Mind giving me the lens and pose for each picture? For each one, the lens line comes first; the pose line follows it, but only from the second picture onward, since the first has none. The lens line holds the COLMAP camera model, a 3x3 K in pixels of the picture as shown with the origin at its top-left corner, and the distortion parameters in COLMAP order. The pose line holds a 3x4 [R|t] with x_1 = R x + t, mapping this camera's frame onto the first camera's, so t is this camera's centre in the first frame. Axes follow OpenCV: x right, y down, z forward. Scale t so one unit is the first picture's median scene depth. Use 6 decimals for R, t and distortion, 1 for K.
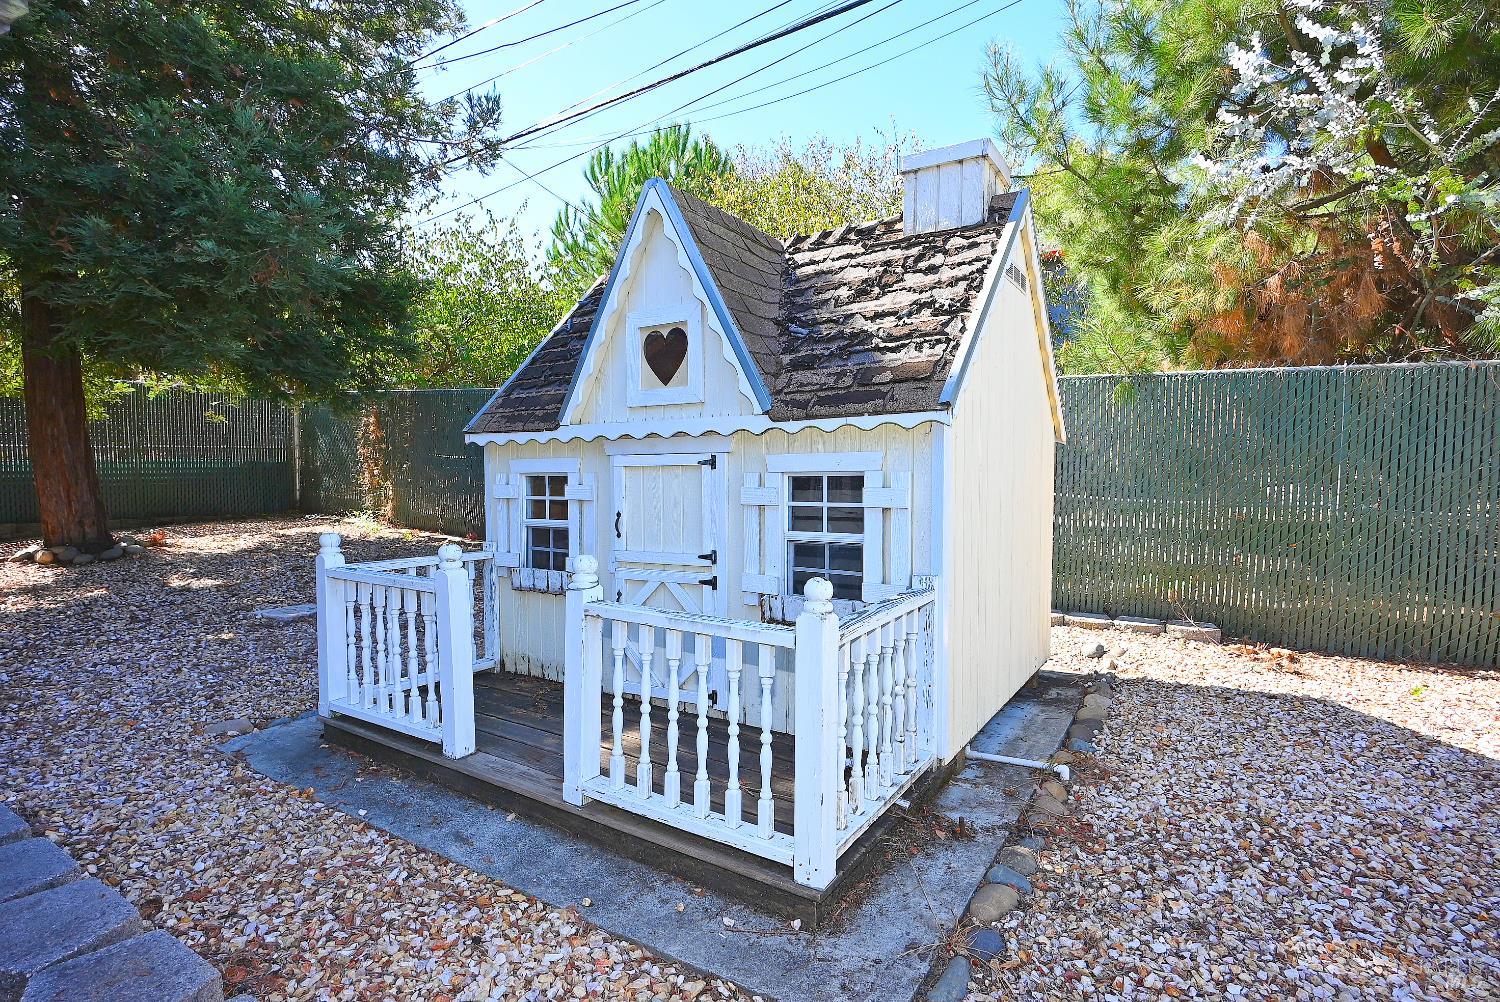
lens RADIAL K [[738.8, 0, 752.1], [0, 738.8, 500.1], [0, 0, 1]] dist [-0.002285, 0.000352]
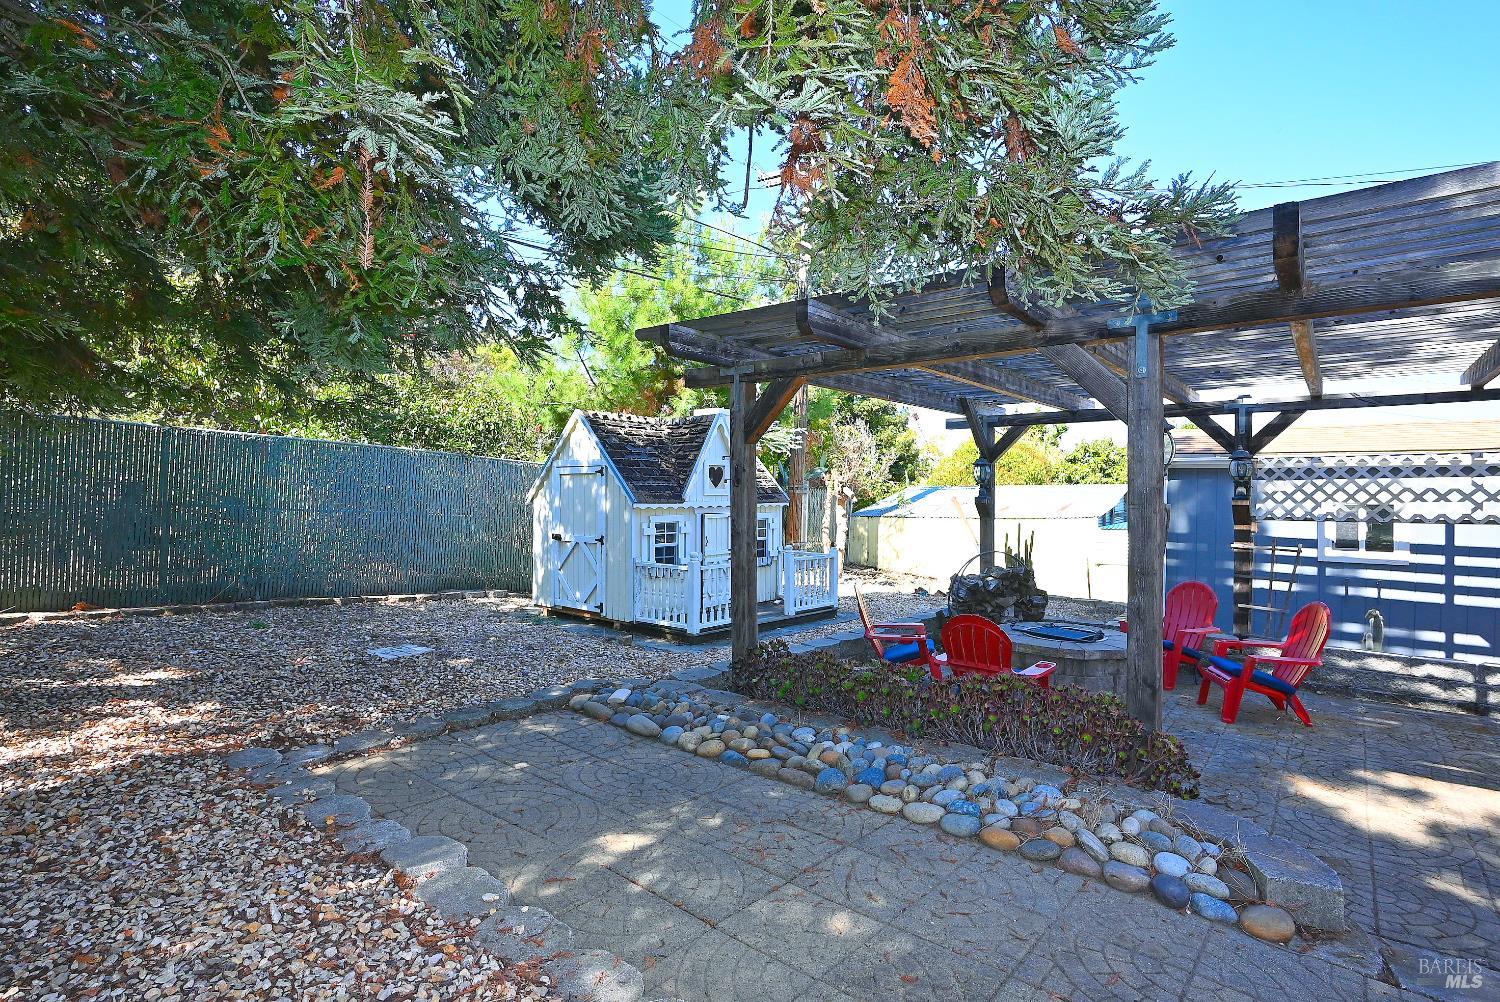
lens RADIAL K [[738.8, 0, 752.1], [0, 738.8, 500.1], [0, 0, 1]] dist [-0.002285, 0.000352]
pose [[0.089344, -0.011001, 0.995940, -2.418605], [0.028273, 0.999564, 0.008505, -0.113225], [-0.995599, 0.027398, 0.089616, 0.561743]]
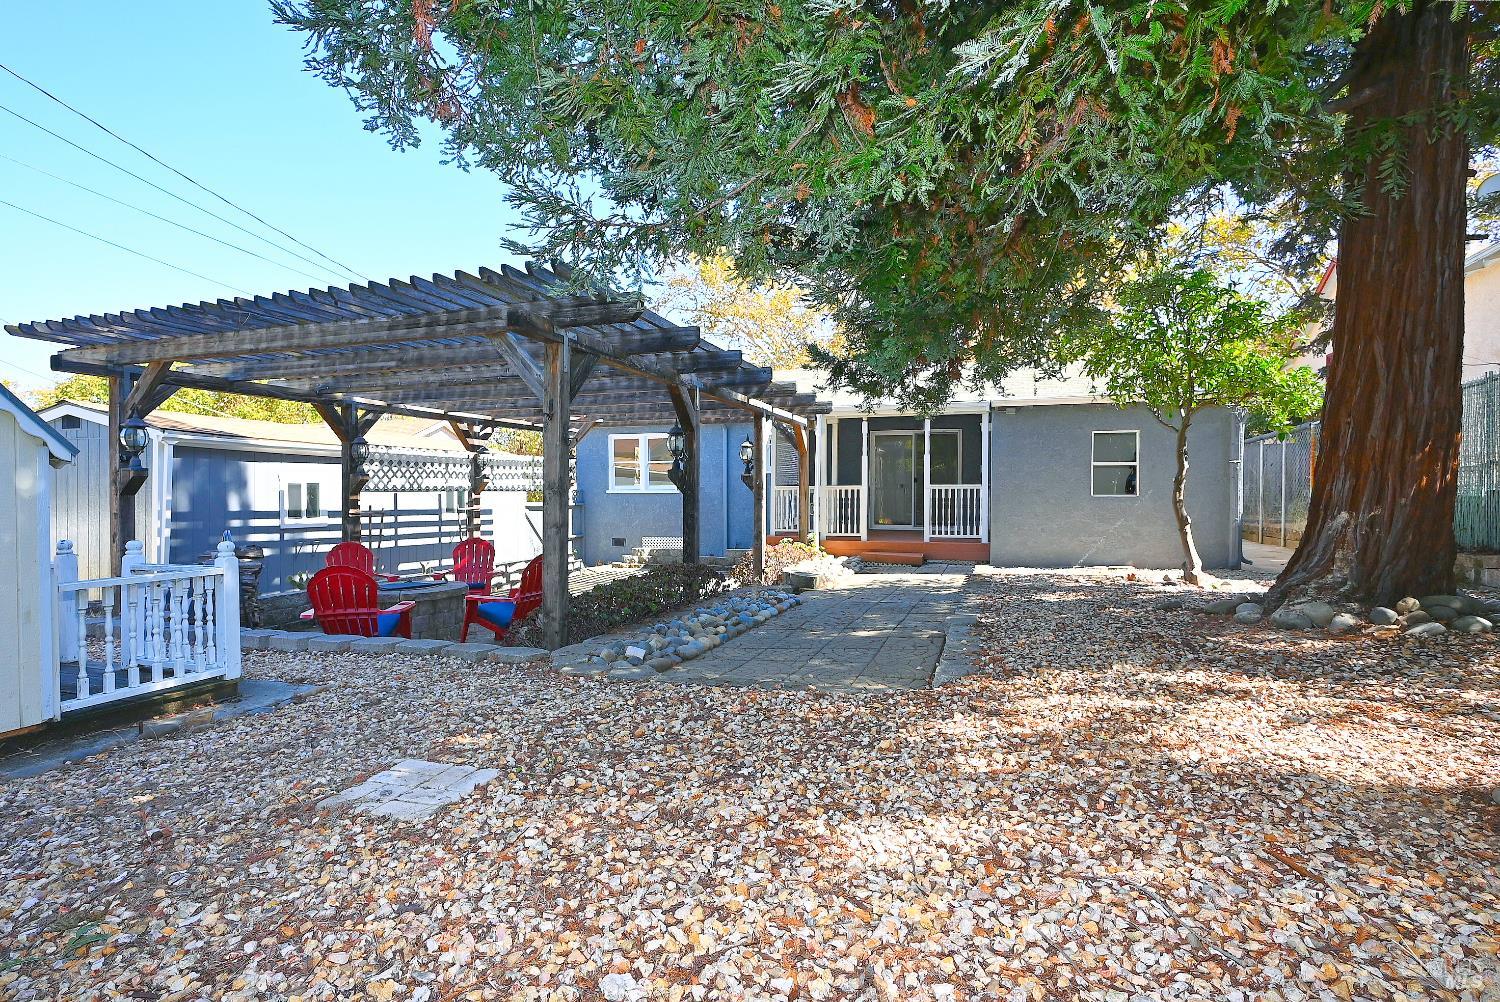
lens RADIAL K [[738.8, 0, 752.1], [0, 738.8, 500.1], [0, 0, 1]] dist [-0.002285, 0.000352]
pose [[-0.959317, 0.006391, -0.282258, -0.928820], [-0.005035, 0.999197, 0.039739, -0.085203], [0.282286, 0.039544, -0.958515, 2.208017]]
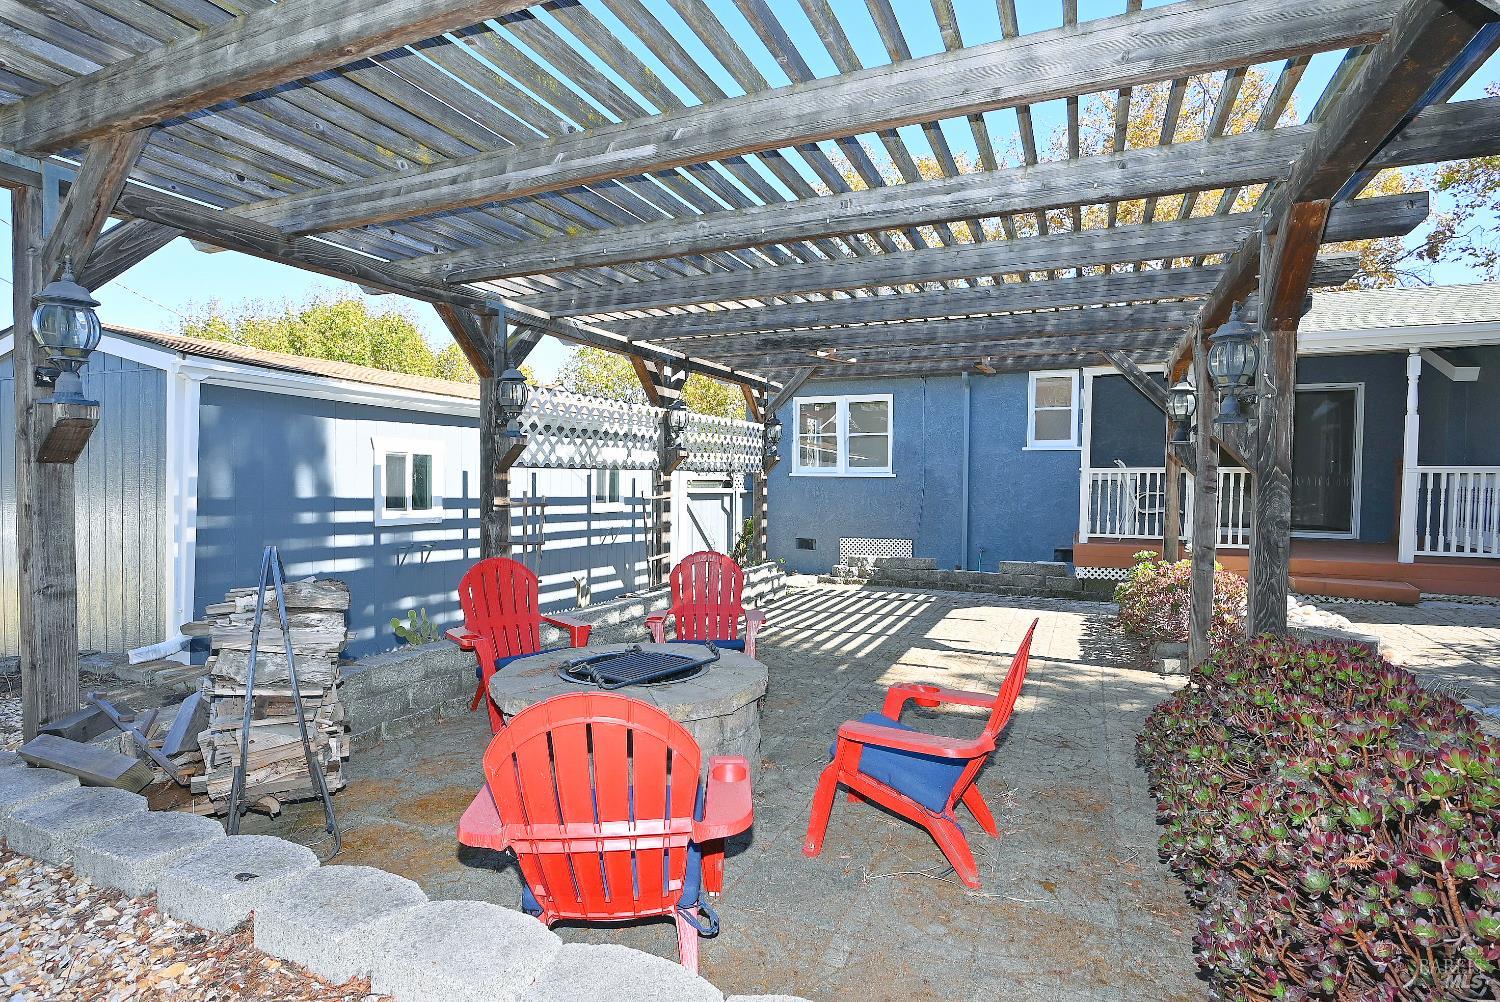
lens RADIAL K [[766.0, 0, 749.6], [0, 766.0, 499.3], [0, 0, 1]] dist [0.001275, 0.001165]
pose [[-0.983397, -0.001085, -0.181463, -0.545753], [-0.011453, 0.998360, 0.056095, -0.033075], [0.181105, 0.057242, -0.981797, 0.970427]]
